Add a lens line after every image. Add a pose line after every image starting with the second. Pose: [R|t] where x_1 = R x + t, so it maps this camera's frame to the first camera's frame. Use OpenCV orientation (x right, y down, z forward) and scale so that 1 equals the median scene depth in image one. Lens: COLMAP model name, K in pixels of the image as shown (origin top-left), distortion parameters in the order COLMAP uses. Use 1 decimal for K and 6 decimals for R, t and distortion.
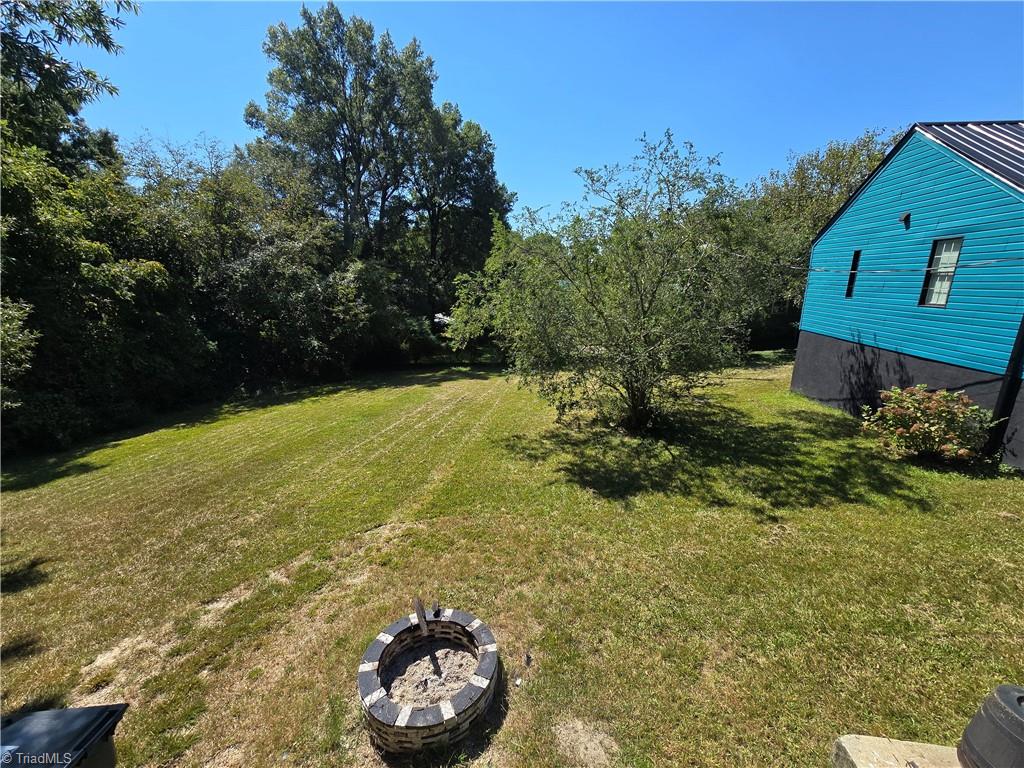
lens RADIAL K [[417.5, 0, 515.1], [0, 417.5, 384.6], [0, 0, 1]] dist [-0.001905, -0.000187]
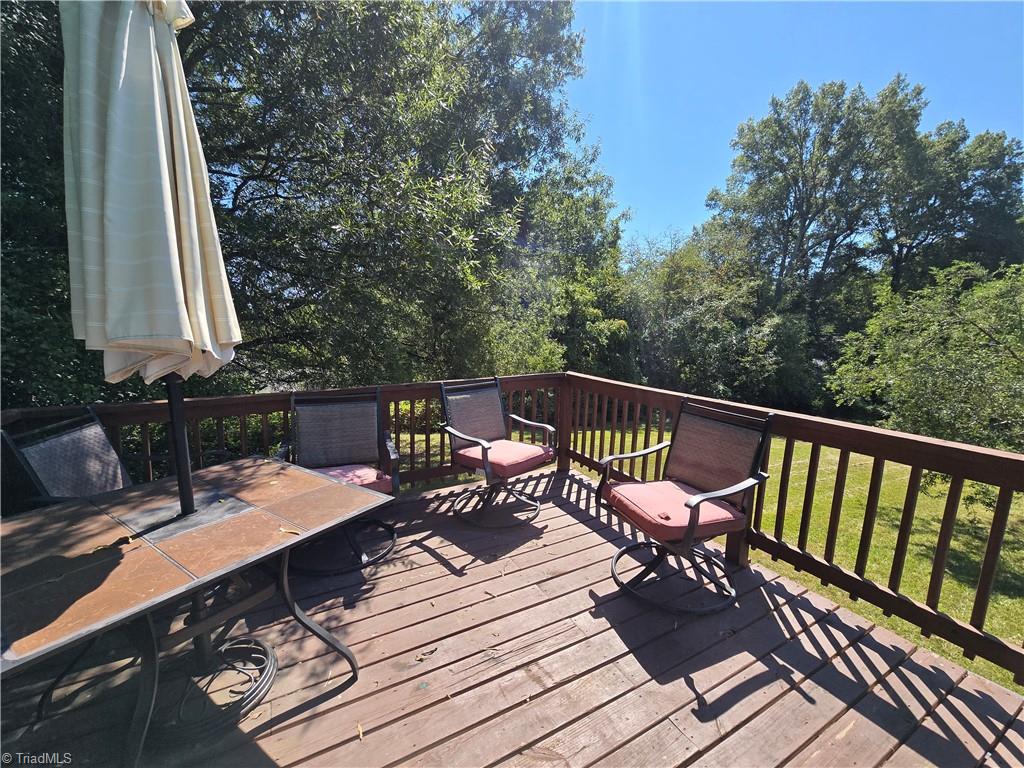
lens RADIAL K [[417.5, 0, 511.7], [0, 417.5, 387.5], [0, 0, 1]] dist [-0.001905, -0.000187]
pose [[0.576327, 0.116150, -0.808923, 0.105265], [-0.202382, 0.979300, -0.003576, 0.019149], [0.791763, 0.165773, 0.587904, -0.113431]]
